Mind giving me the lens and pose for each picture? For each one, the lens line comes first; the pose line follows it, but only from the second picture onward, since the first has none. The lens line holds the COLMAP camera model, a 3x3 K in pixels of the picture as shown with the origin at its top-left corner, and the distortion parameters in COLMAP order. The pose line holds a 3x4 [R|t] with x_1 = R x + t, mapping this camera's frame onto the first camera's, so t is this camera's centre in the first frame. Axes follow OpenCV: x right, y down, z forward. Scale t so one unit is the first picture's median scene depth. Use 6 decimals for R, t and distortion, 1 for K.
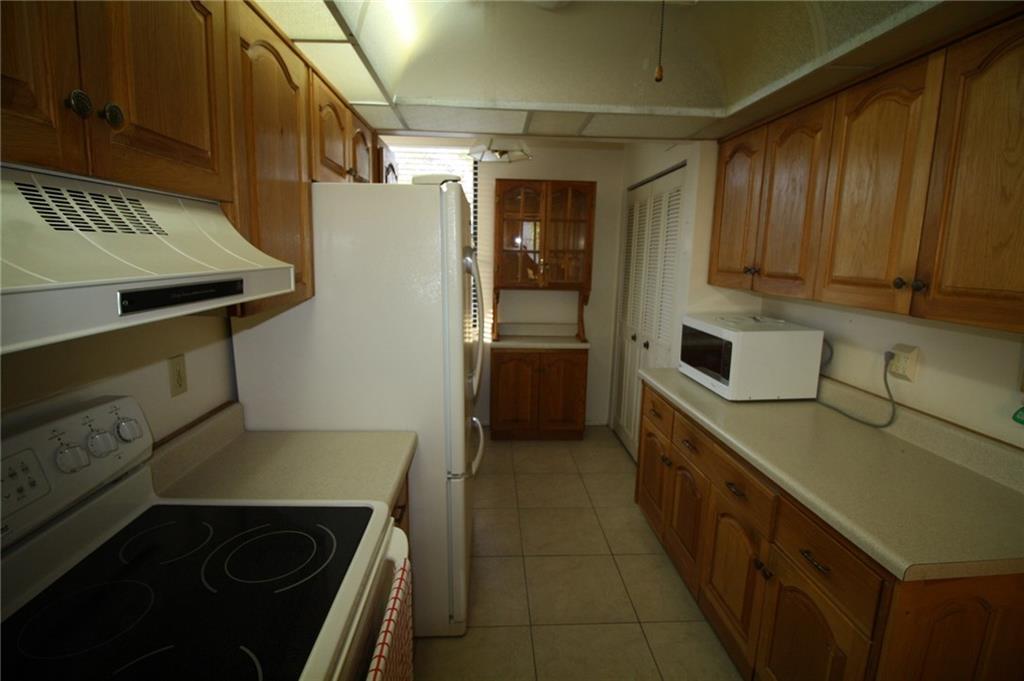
lens RADIAL K [[470.2, 0, 512.0], [0, 470.2, 340.5], [0, 0, 1]] dist [-0.000791, -0.010102]
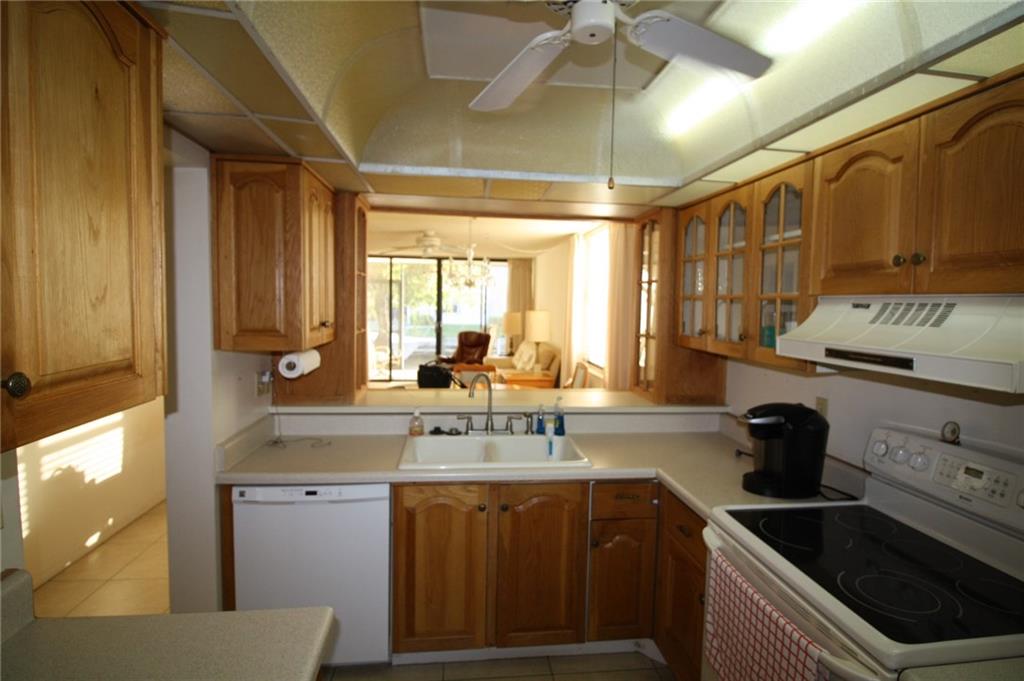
lens RADIAL K [[517.0, 0, 512.0], [0, 517.0, 340.5], [0, 0, 1]] dist [0.000790, -0.013380]
pose [[-0.998231, -0.037466, -0.046155, 0.588891], [-0.047871, 0.966951, 0.250428, -0.476786], [0.035247, 0.252194, -0.967034, 2.293762]]
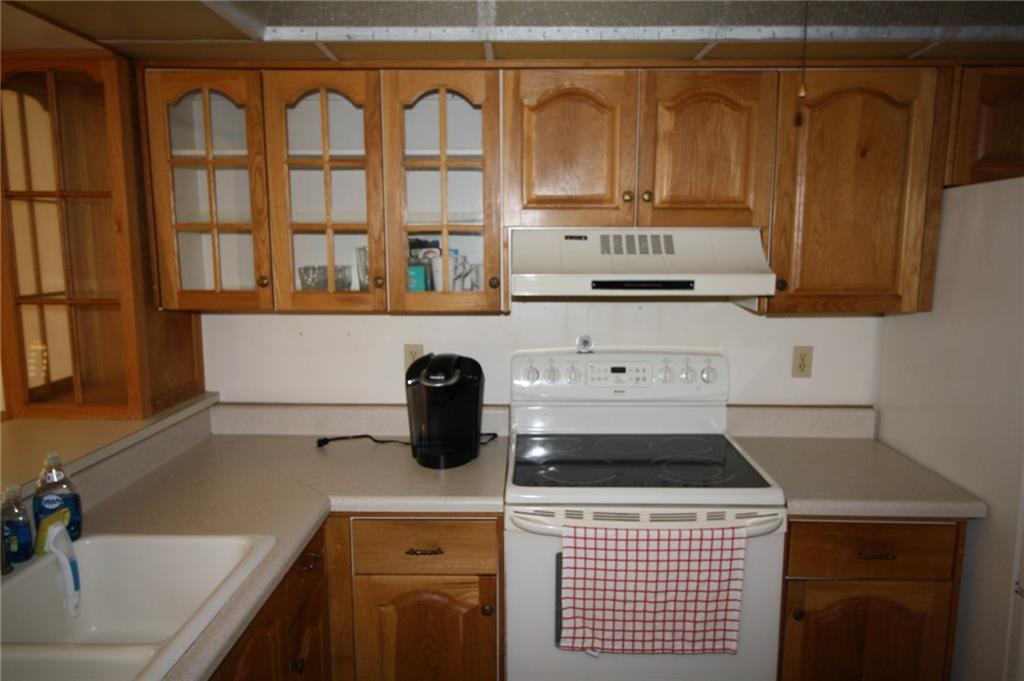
lens RADIAL K [[691.6, 0, 512.0], [0, 691.6, 340.5], [0, 0, 1]] dist [0.005624, -0.003585]
pose [[-0.079436, 0.124246, -0.989067, 1.793755], [-0.182420, 0.973635, 0.136958, -0.140187], [0.980007, 0.191305, -0.054677, 0.558525]]
